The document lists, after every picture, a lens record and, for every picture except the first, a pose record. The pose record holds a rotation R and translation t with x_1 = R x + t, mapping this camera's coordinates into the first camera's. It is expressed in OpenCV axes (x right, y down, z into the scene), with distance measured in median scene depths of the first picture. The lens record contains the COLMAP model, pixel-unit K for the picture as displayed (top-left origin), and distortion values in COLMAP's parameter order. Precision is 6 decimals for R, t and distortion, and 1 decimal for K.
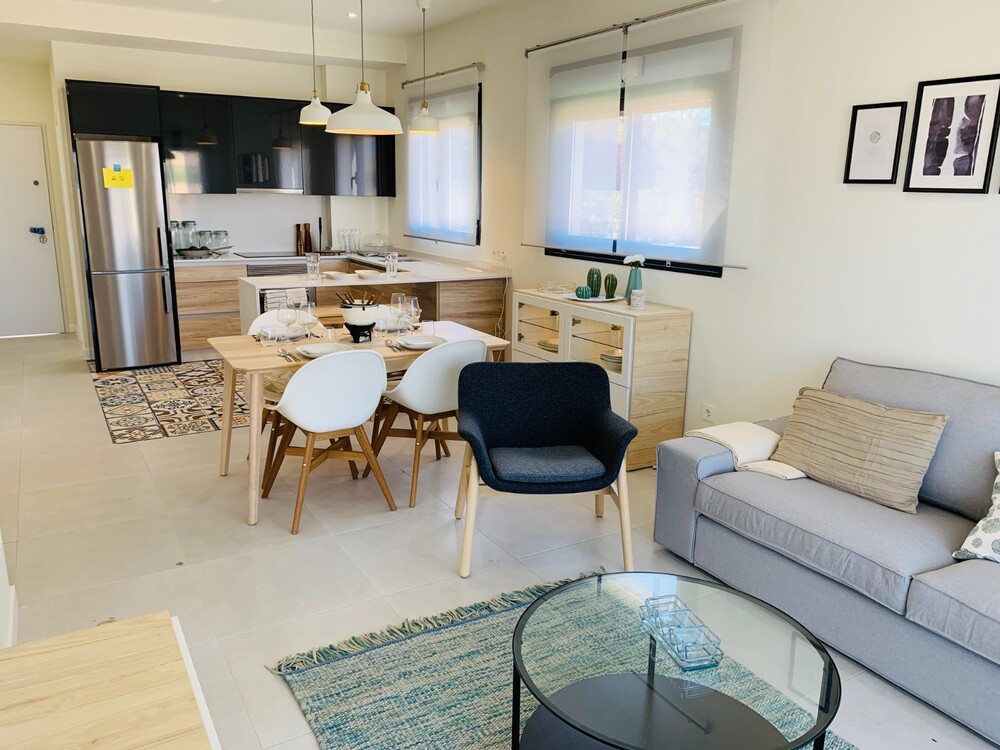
lens RADIAL K [[757.3, 0, 494.2], [0, 757.3, 369.7], [0, 0, 1]] dist [0.063441, -0.090424]
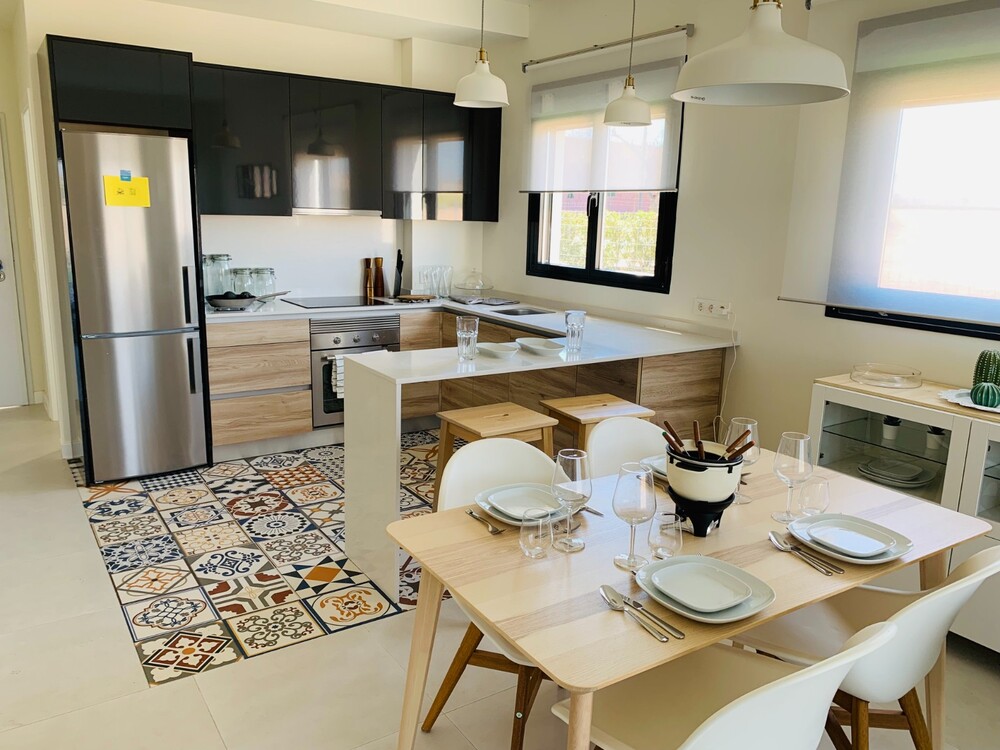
lens RADIAL K [[757.3, 0, 494.2], [0, 757.3, 369.7], [0, 0, 1]] dist [0.063441, -0.090424]
pose [[0.998368, -0.001147, 0.057091, -0.228375], [0.002632, 0.999660, -0.025940, -0.085247], [-0.057042, 0.026048, 0.998032, 0.355043]]
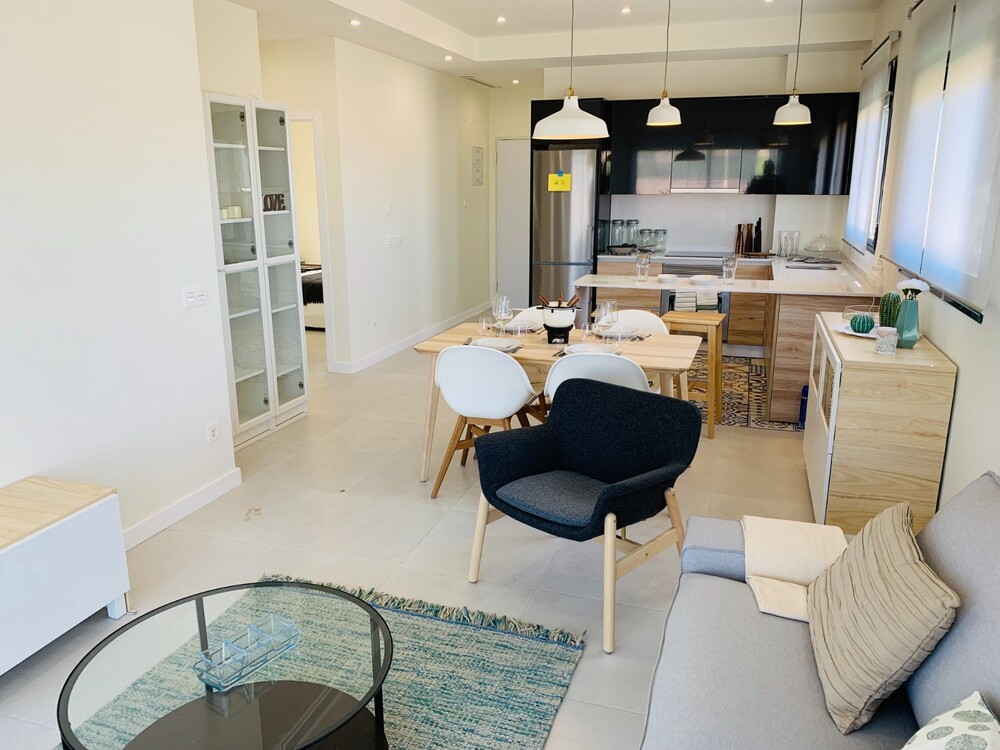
lens RADIAL K [[757.3, 0, 494.2], [0, 757.3, 369.7], [0, 0, 1]] dist [0.063441, -0.090424]
pose [[0.661847, 0.164163, -0.731444, 0.349237], [-0.160036, 0.984175, 0.076076, -0.043941], [0.732358, 0.066707, 0.677645, 0.169184]]
